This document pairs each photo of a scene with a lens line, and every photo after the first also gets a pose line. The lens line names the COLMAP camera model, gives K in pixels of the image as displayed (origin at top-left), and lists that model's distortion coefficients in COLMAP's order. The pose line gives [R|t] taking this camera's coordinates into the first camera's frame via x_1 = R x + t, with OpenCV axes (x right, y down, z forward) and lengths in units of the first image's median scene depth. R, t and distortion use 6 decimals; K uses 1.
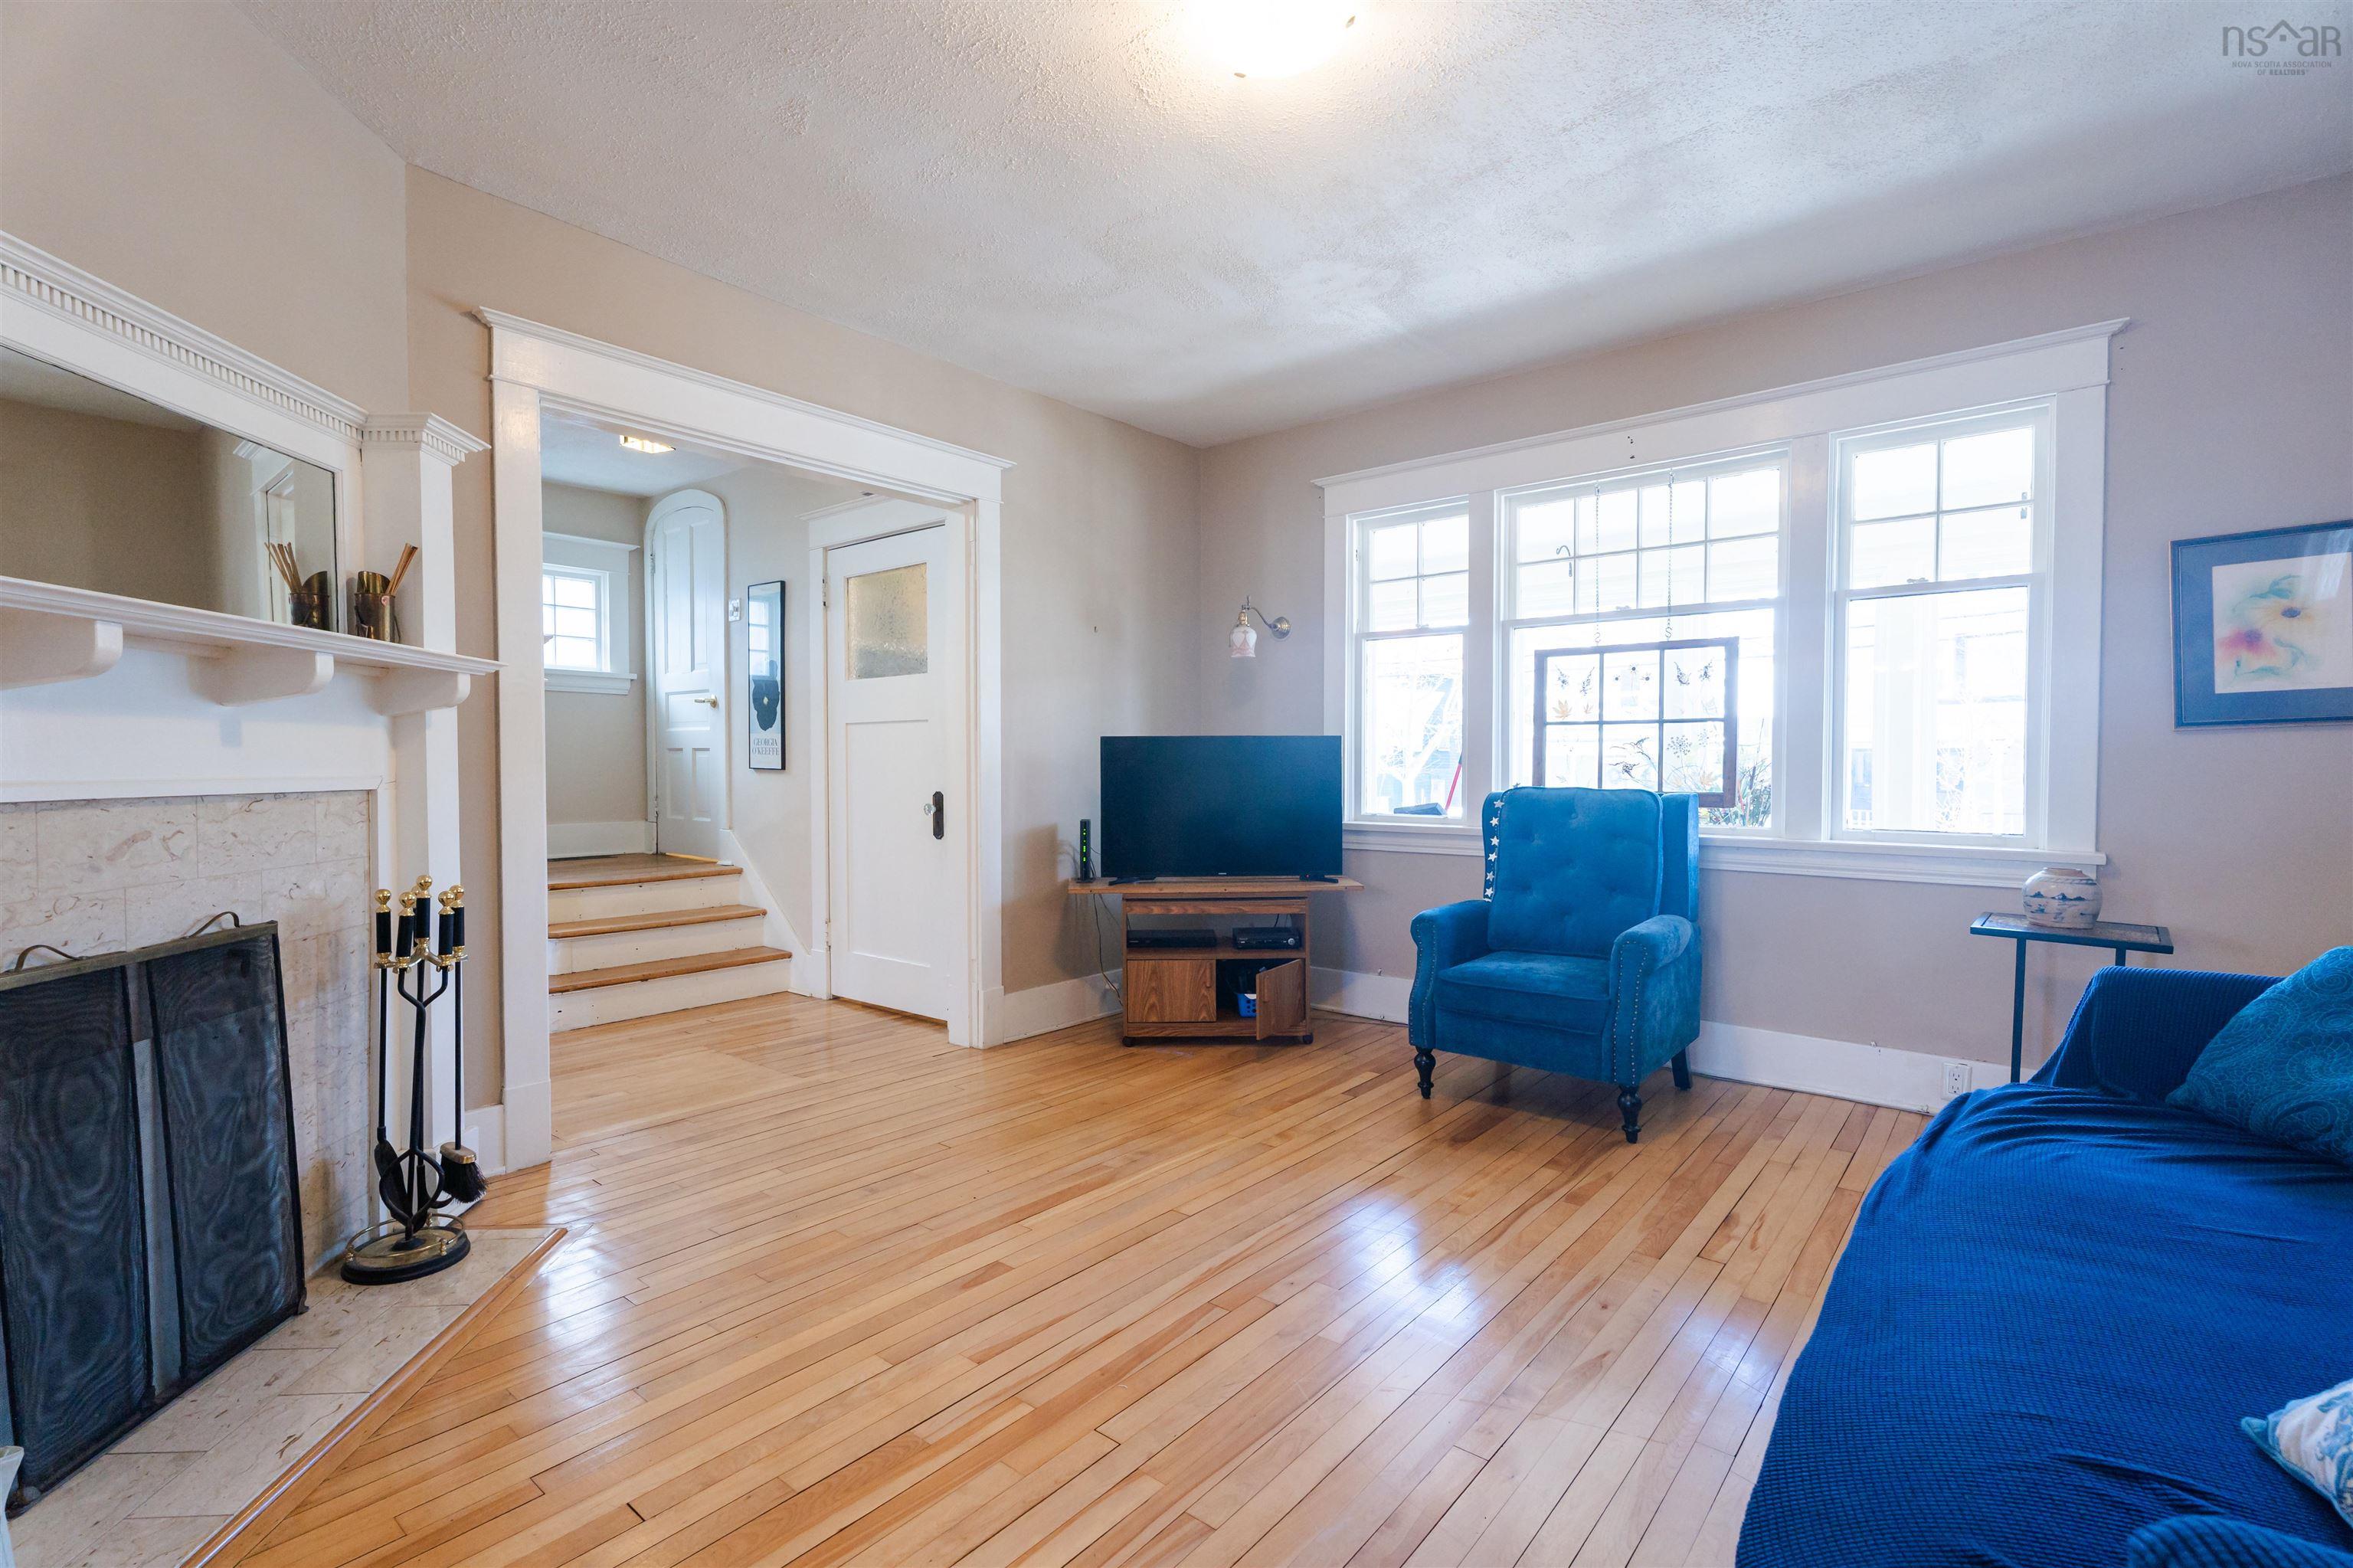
lens RADIAL K [[1070.1, 0, 1139.7], [0, 1070.1, 782.8], [0, 0, 1]] dist [-0.001165, 0.002129]
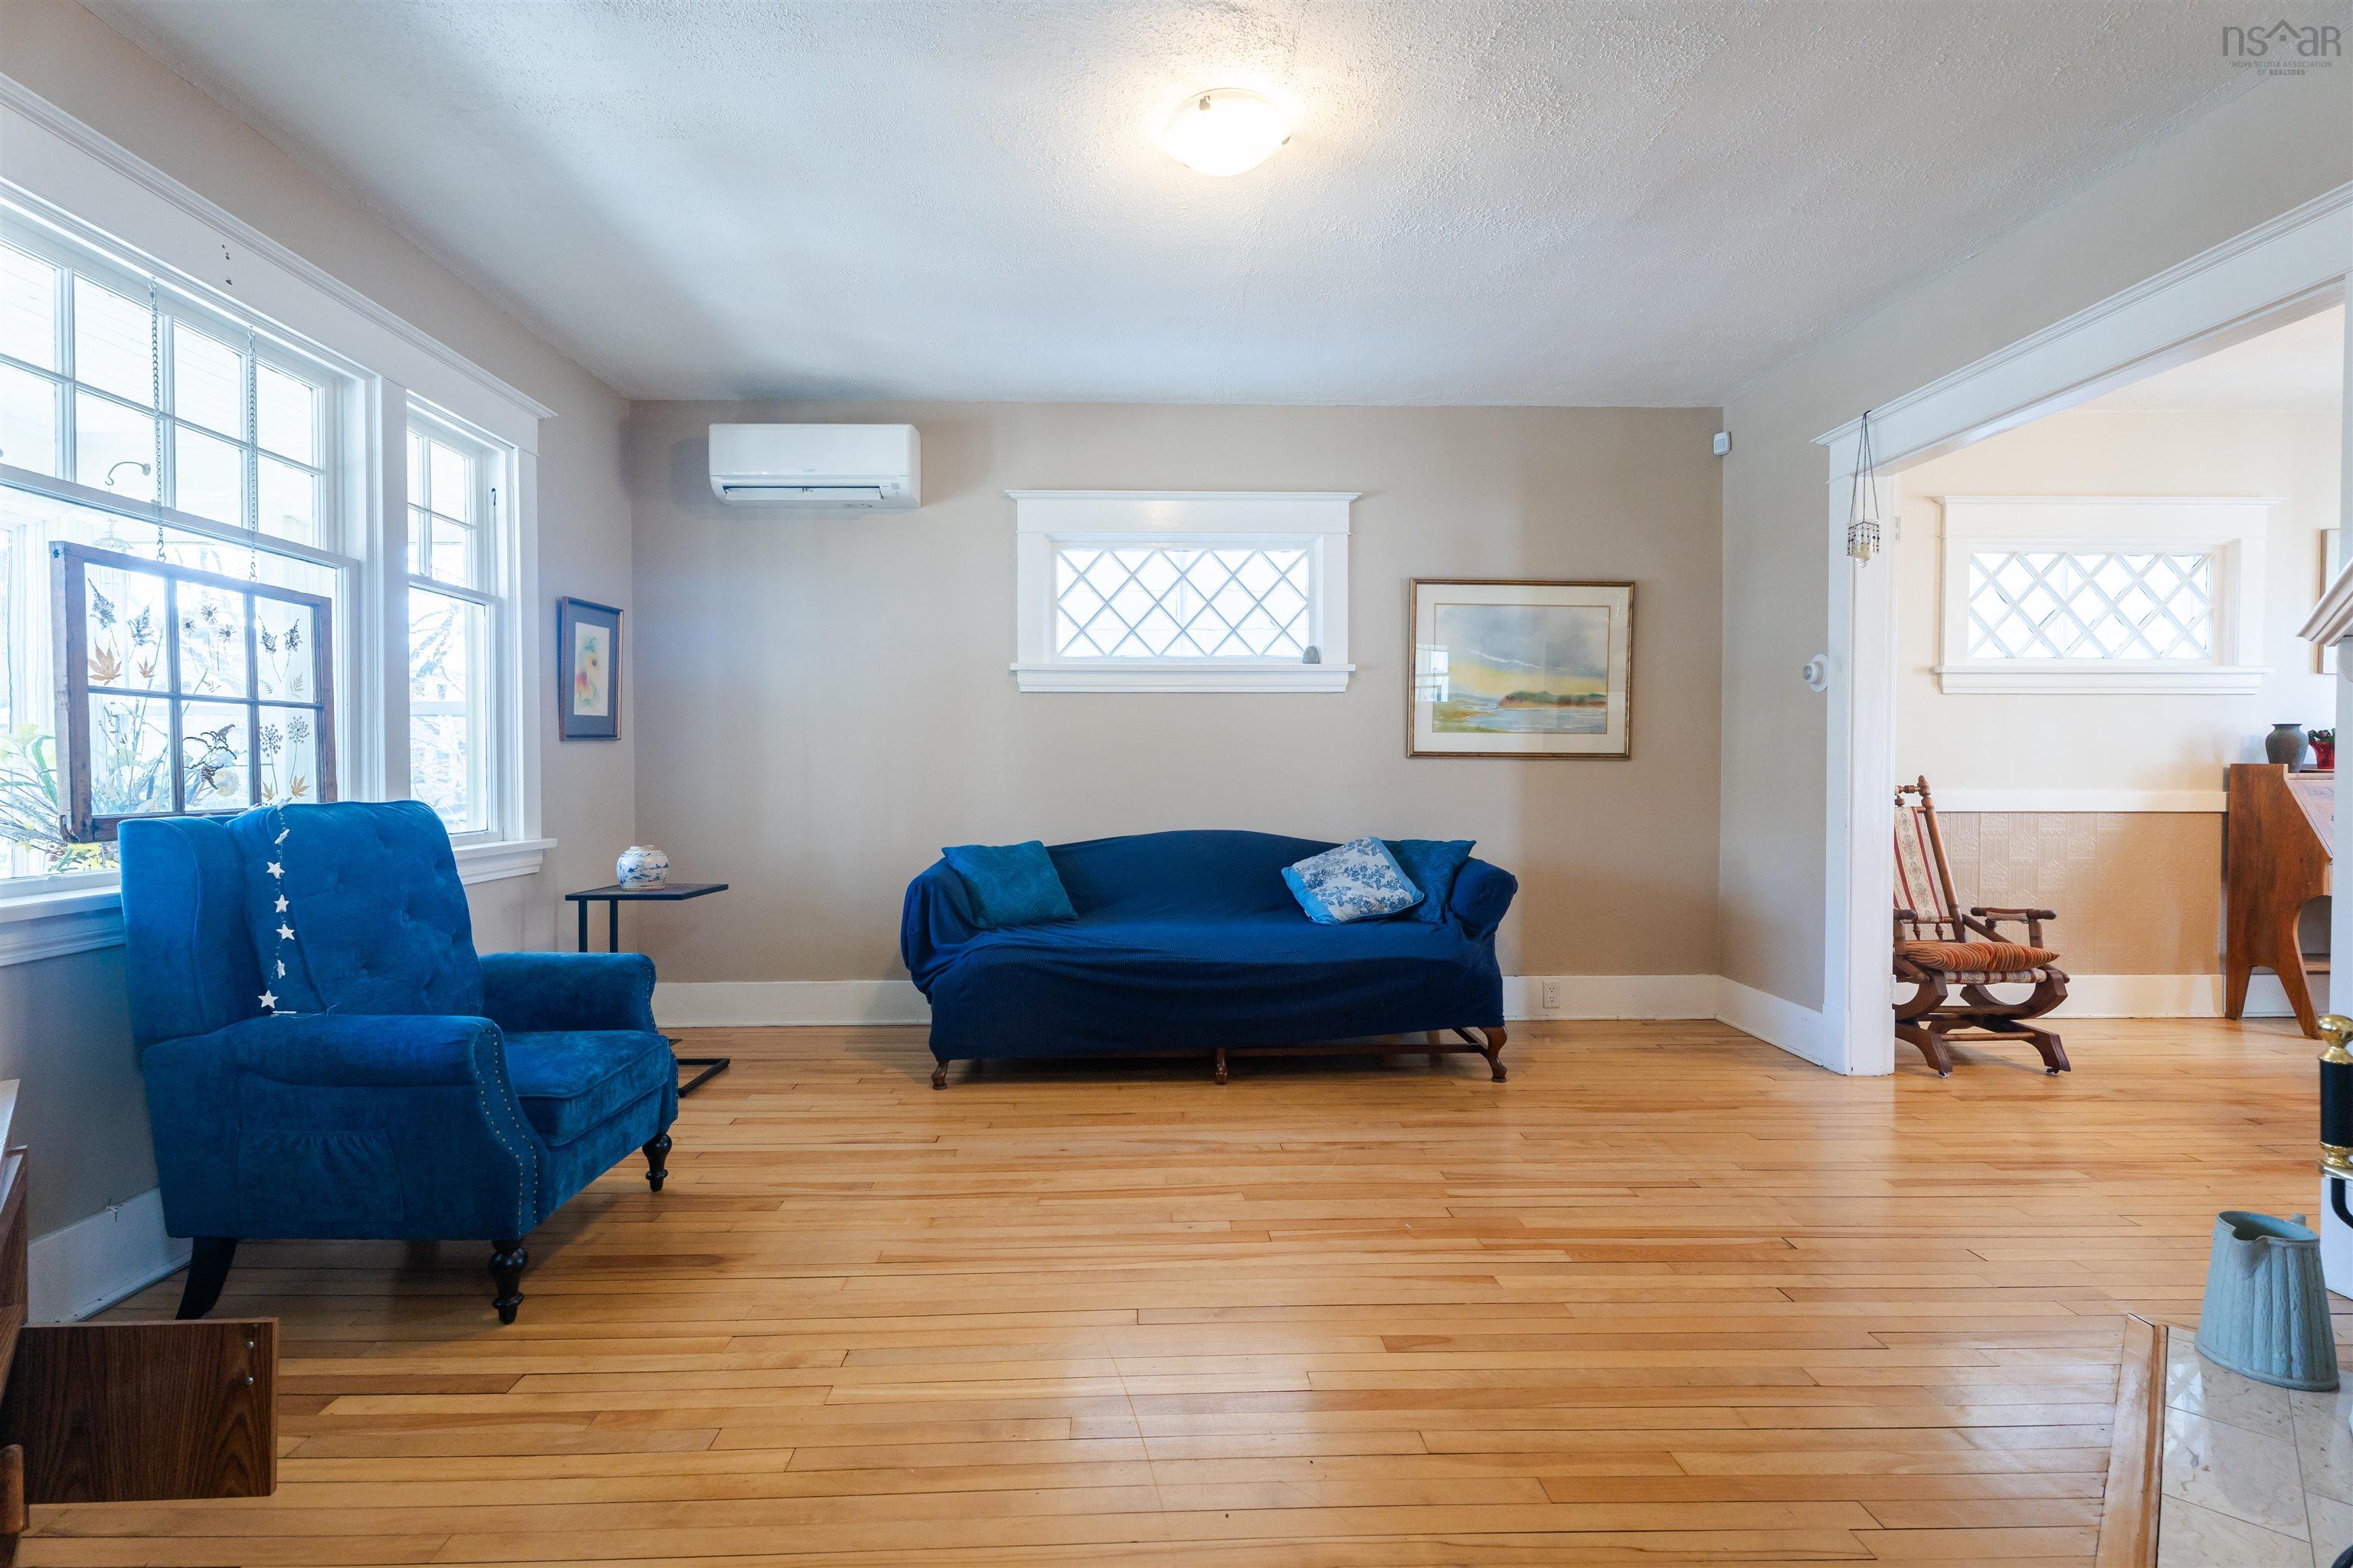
lens RADIAL K [[1070.1, 0, 1158.8], [0, 1070.1, 783.8], [0, 0, 1]] dist [-0.001165, 0.002129]
pose [[-0.677923, -0.010722, 0.735055, -0.459525], [0.015455, 0.999465, 0.028833, -0.020457], [-0.734970, 0.030907, -0.677395, 1.240248]]
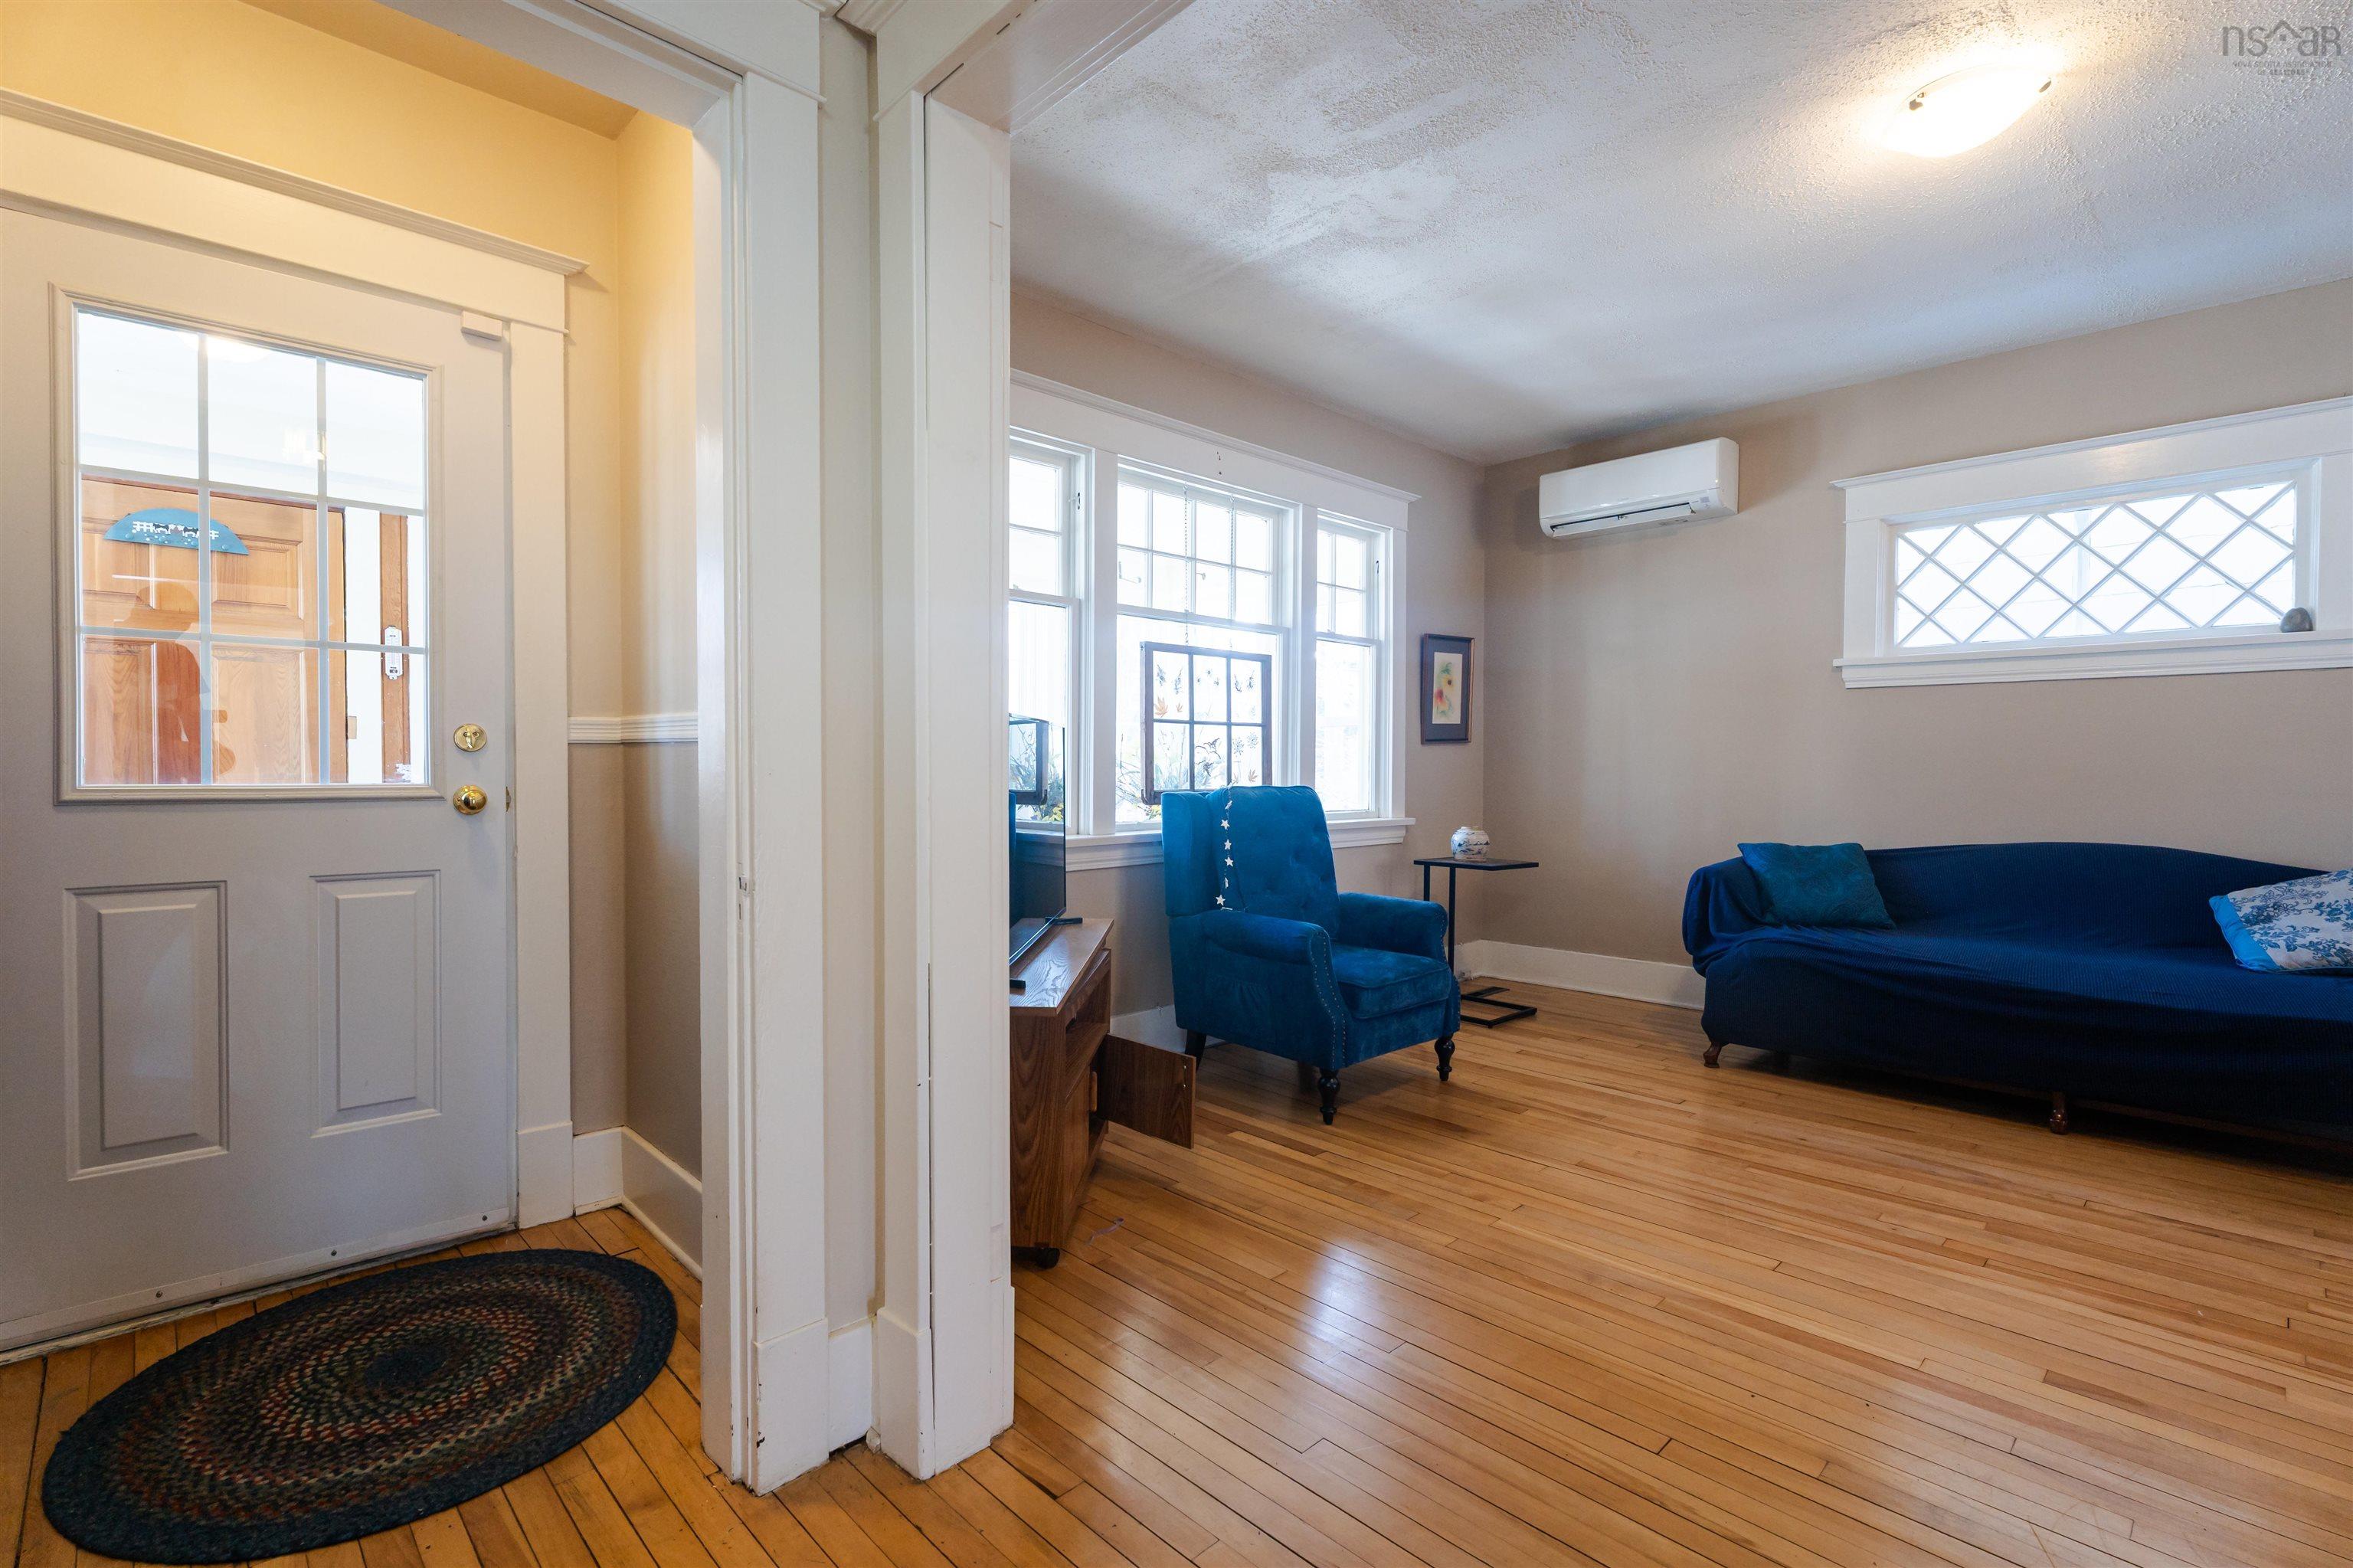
lens RADIAL K [[1070.1, 0, 1151.9], [0, 1070.1, 786.0], [0, 0, 1]] dist [-0.001165, 0.002129]
pose [[0.096194, -0.021905, 0.995122, -0.727779], [0.015524, 0.999669, 0.020504, -0.021118], [-0.995242, 0.013476, 0.096502, 1.162414]]
